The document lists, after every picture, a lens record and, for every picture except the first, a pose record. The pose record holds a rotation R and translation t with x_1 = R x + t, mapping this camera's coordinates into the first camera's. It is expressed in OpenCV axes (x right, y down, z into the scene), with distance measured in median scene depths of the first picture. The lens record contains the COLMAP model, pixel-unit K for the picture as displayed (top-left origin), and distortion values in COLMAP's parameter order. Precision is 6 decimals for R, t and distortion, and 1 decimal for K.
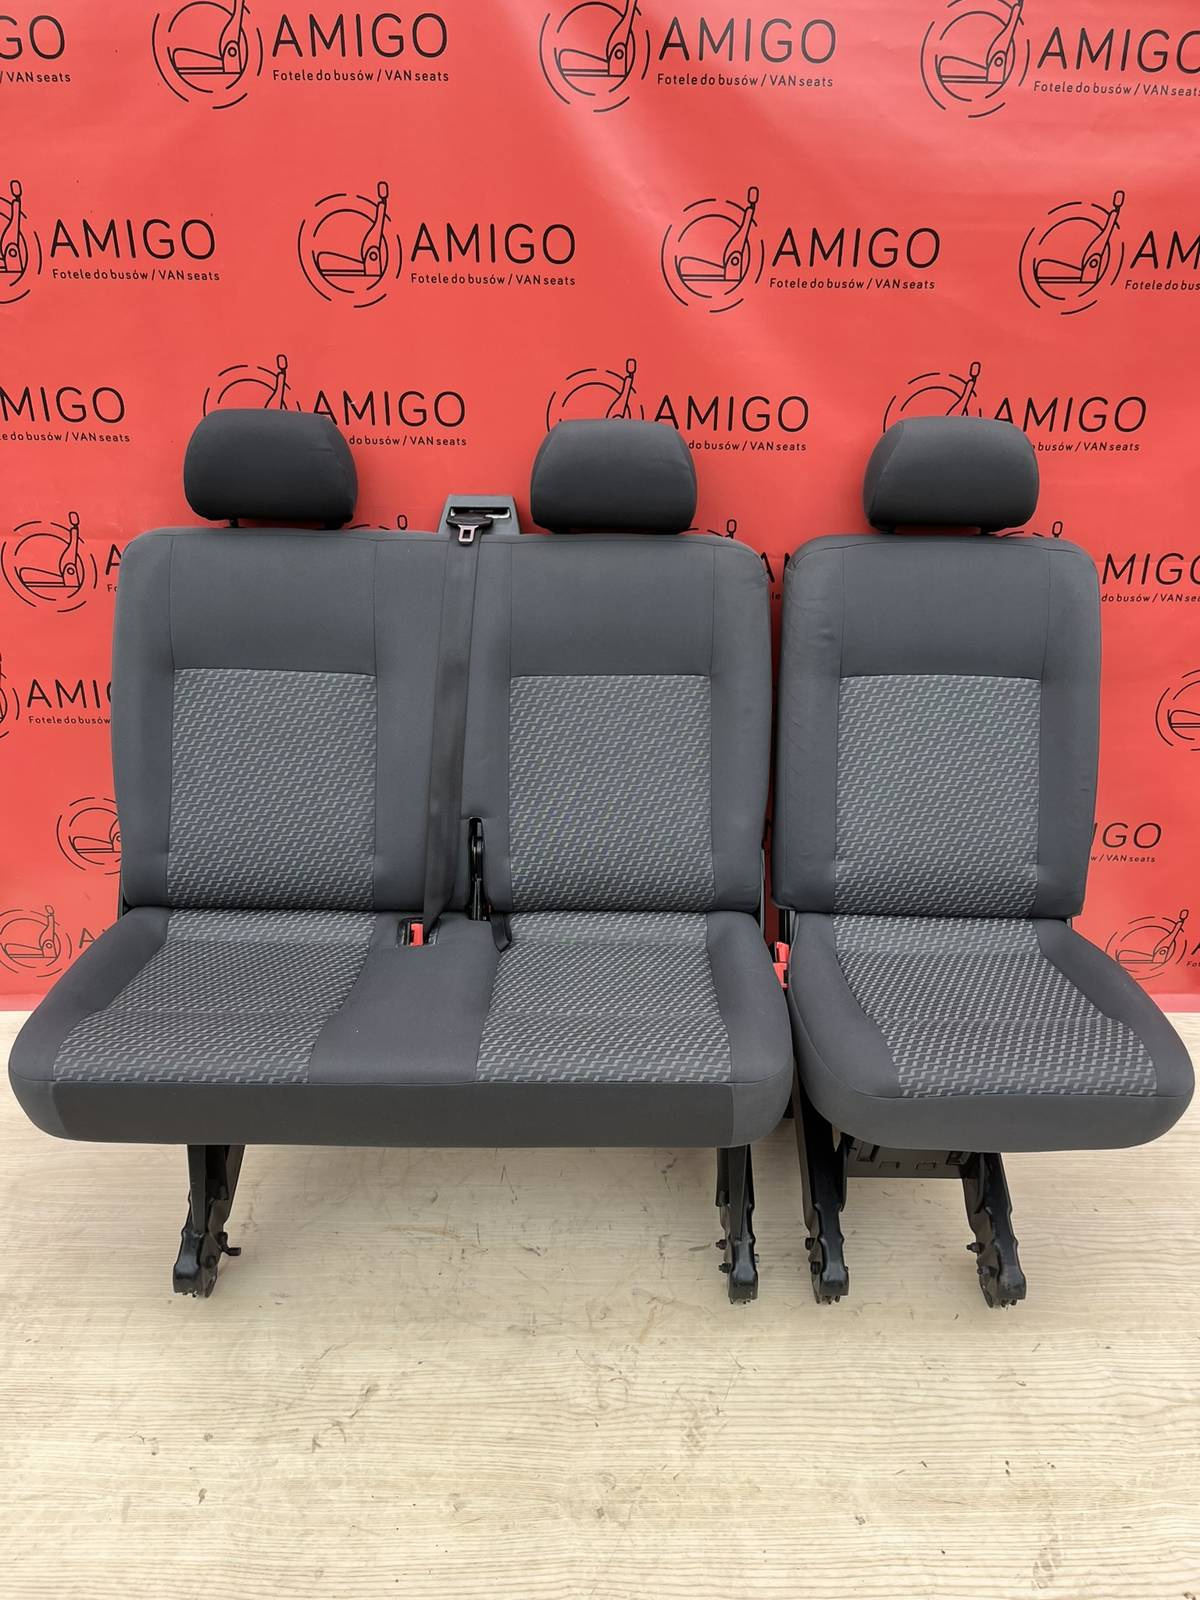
lens RADIAL K [[1226.3, 0, 593.6], [0, 1226.3, 798.5], [0, 0, 1]] dist [0.076213, -0.113742]
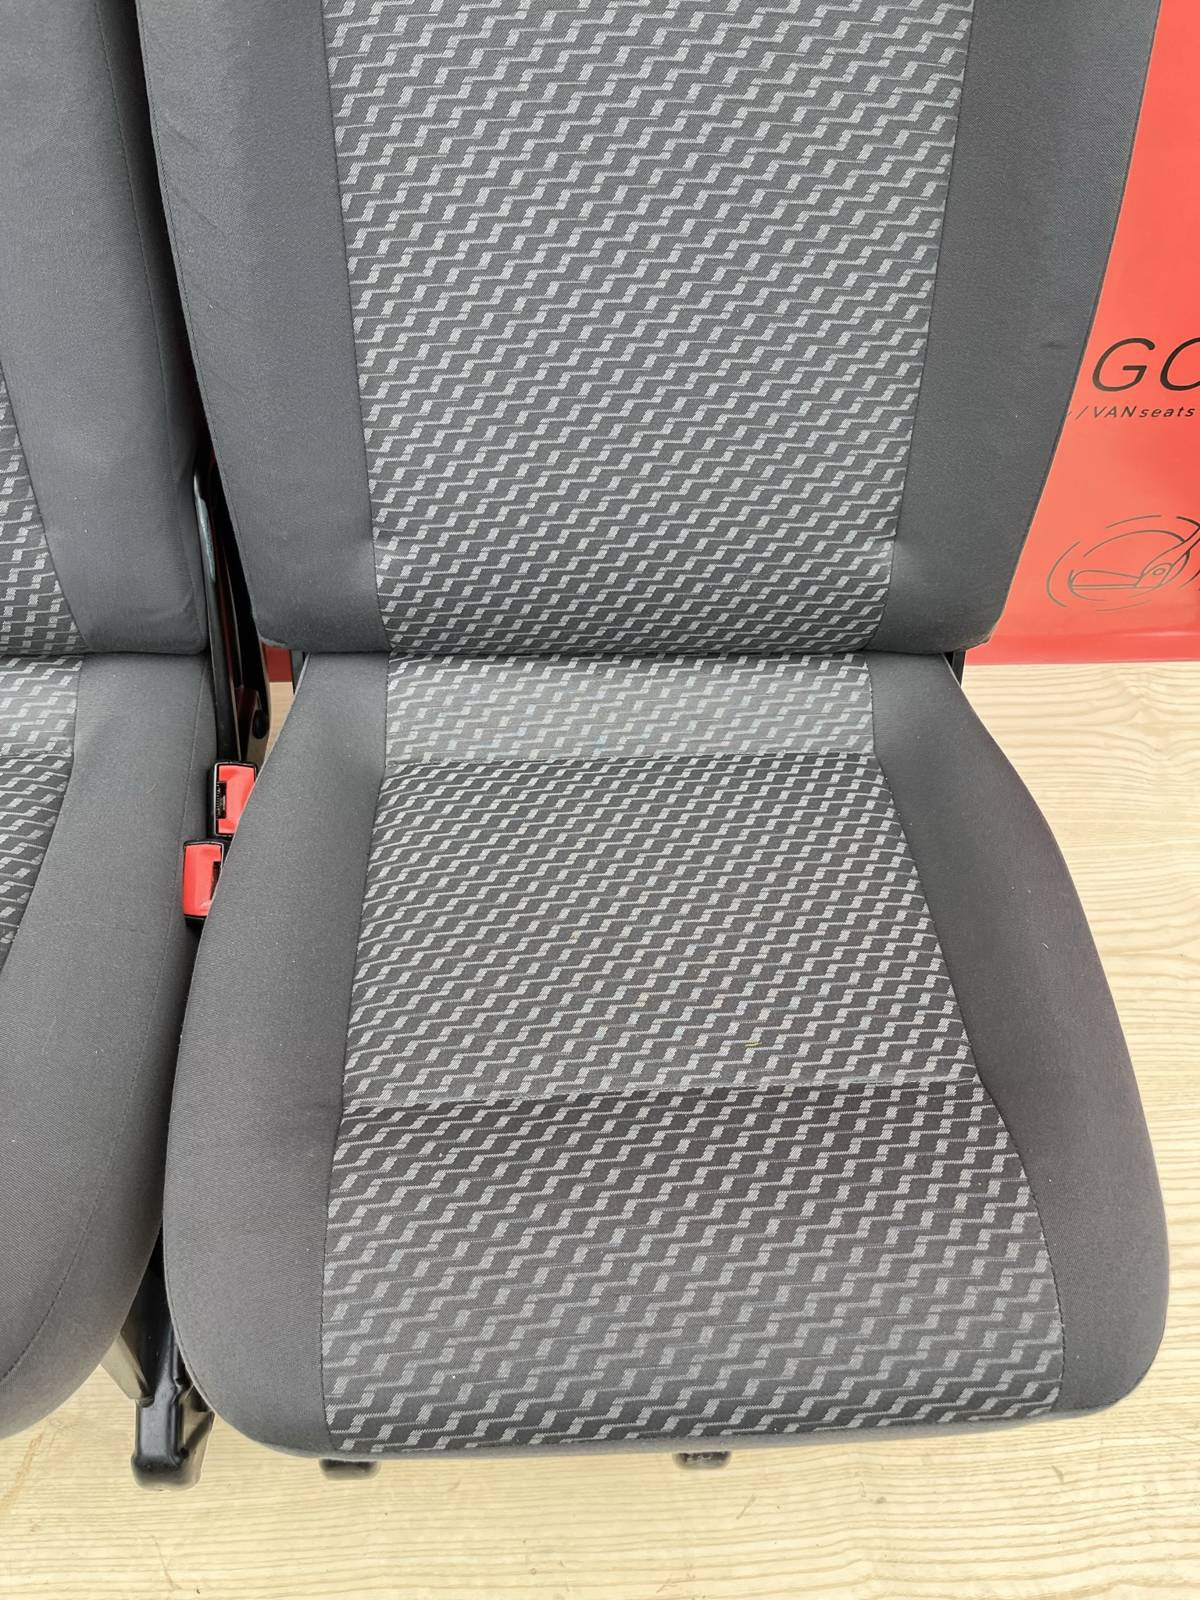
lens RADIAL K [[1226.3, 0, 612.2], [0, 1226.3, 816.3], [0, 0, 1]] dist [0.076213, -0.113742]
pose [[0.999117, -0.025729, 0.033213, 0.264080], [0.003610, 0.840204, 0.542258, -0.086354], [-0.041858, -0.541660, 0.839555, 0.654401]]
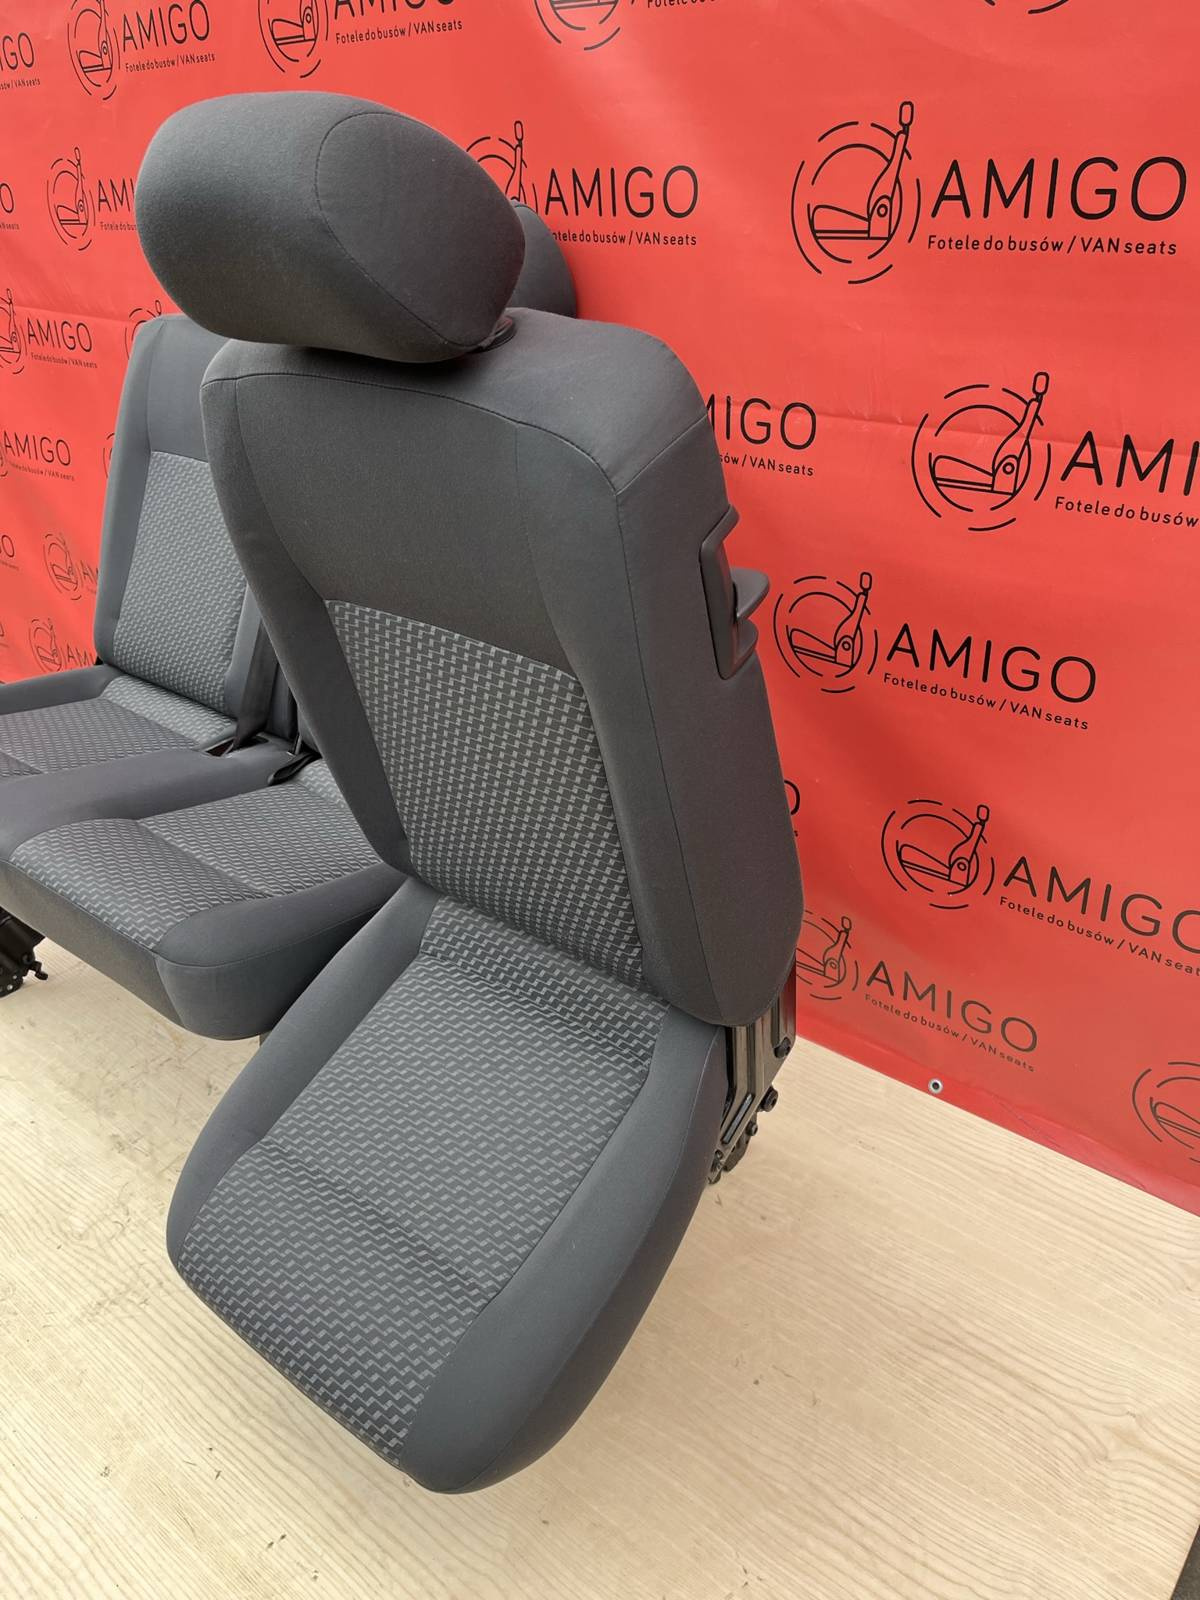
lens RADIAL K [[1226.3, 0, 584.2], [0, 1226.3, 813.4], [0, 0, 1]] dist [0.076213, -0.113742]
pose [[0.755502, 0.280081, -0.592259, 0.679346], [-0.239330, 0.959521, 0.148464, -0.053812], [0.609867, 0.029581, 0.791952, 0.404152]]
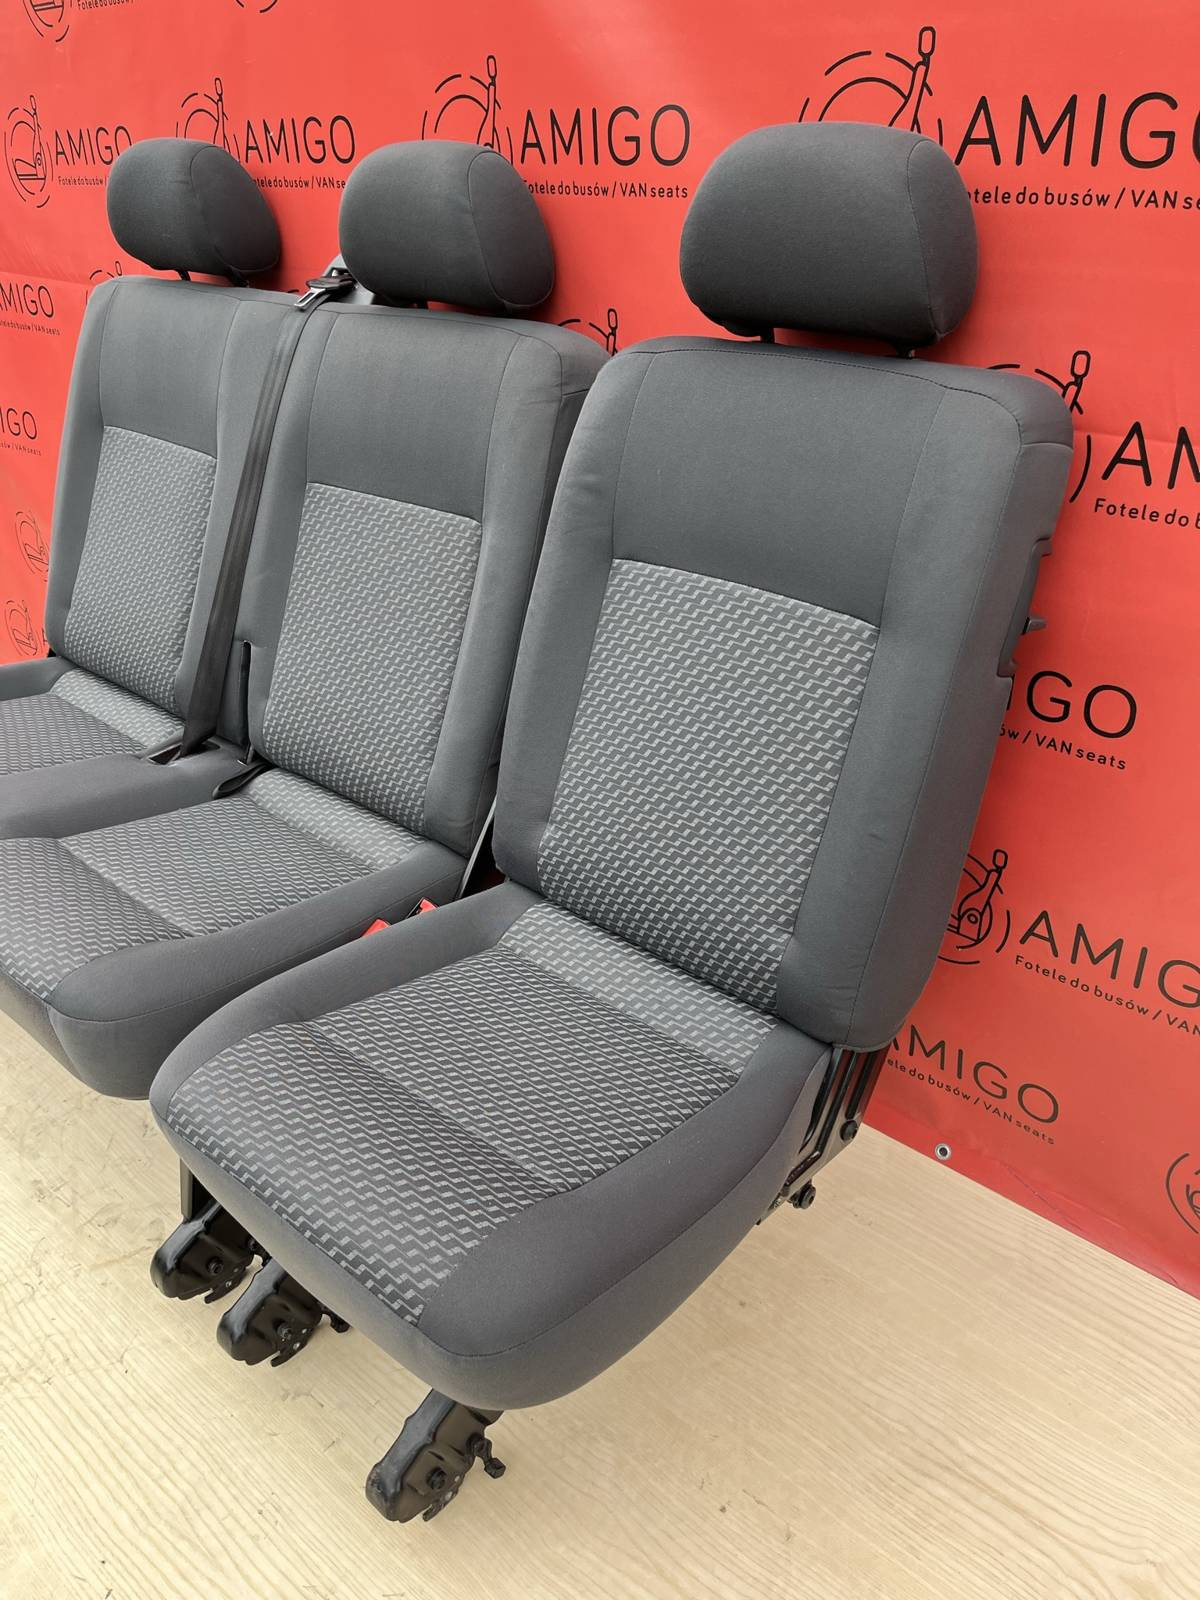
lens RADIAL K [[1226.3, 0, 592.6], [0, 1226.3, 814.8], [0, 0, 1]] dist [0.076213, -0.113742]
pose [[0.739246, 0.304560, -0.600632, 0.643558], [-0.255501, 0.952050, 0.168287, -0.077406], [0.623085, 0.029056, 0.781614, 0.499856]]
